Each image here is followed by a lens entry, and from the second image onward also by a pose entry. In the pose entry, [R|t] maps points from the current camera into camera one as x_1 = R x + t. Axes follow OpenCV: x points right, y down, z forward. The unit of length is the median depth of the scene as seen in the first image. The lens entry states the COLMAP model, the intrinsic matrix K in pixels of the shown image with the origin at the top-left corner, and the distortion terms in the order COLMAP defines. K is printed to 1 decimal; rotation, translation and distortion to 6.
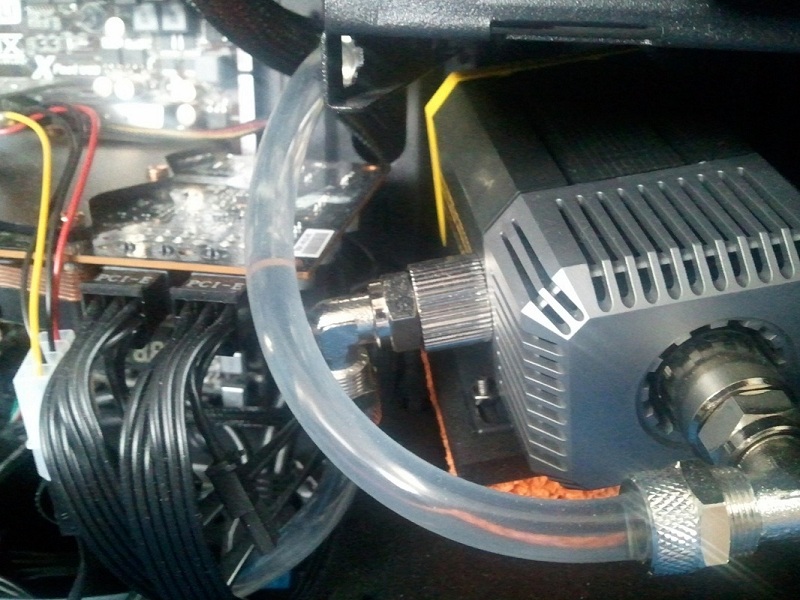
lens RADIAL K [[874.6, 0, 379.9], [0, 874.6, 344.7], [0, 0, 1]] dist [0.063136, -0.312231]
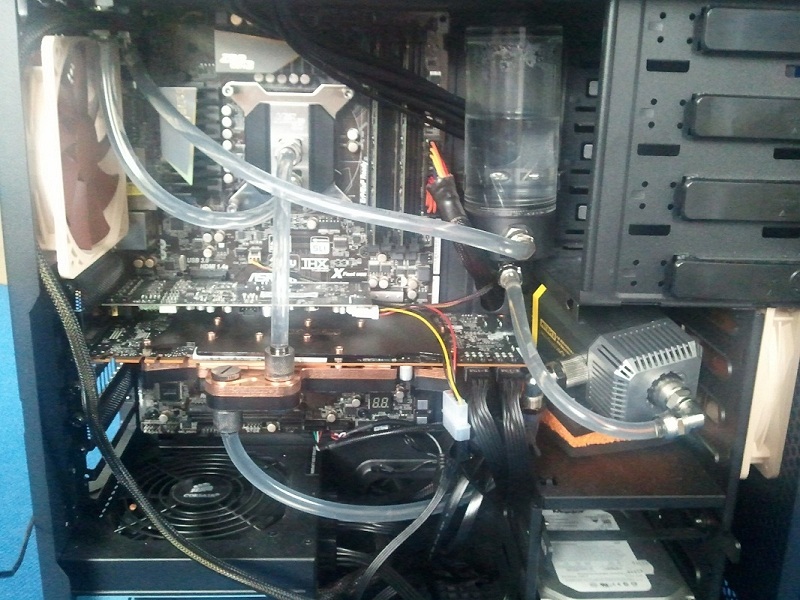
lens RADIAL K [[872.7, 0, 380.8], [0, 872.7, 337.1], [0, 0, 1]] dist [0.049029, -0.316522]
pose [[0.971065, -0.058780, 0.231470, -1.426154], [0.076120, 0.994865, -0.066699, -0.017582], [-0.226361, 0.082389, 0.970553, -1.989830]]
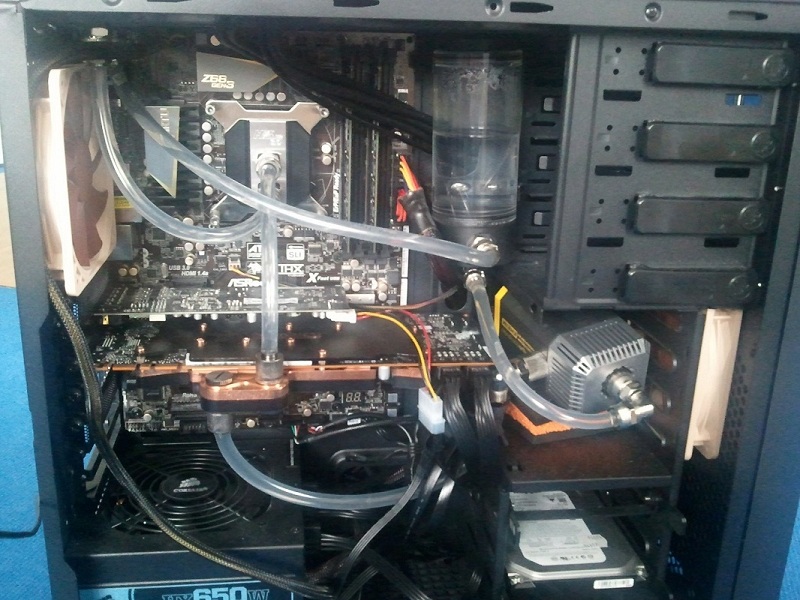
lens RADIAL K [[872.7, 0, 380.8], [0, 872.7, 337.1], [0, 0, 1]] dist [0.049029, -0.316522]
pose [[0.946874, -0.086103, 0.309864, -1.695310], [0.099820, 0.994593, -0.028657, -0.142746], [-0.305721, 0.058066, 0.950349, -2.211290]]
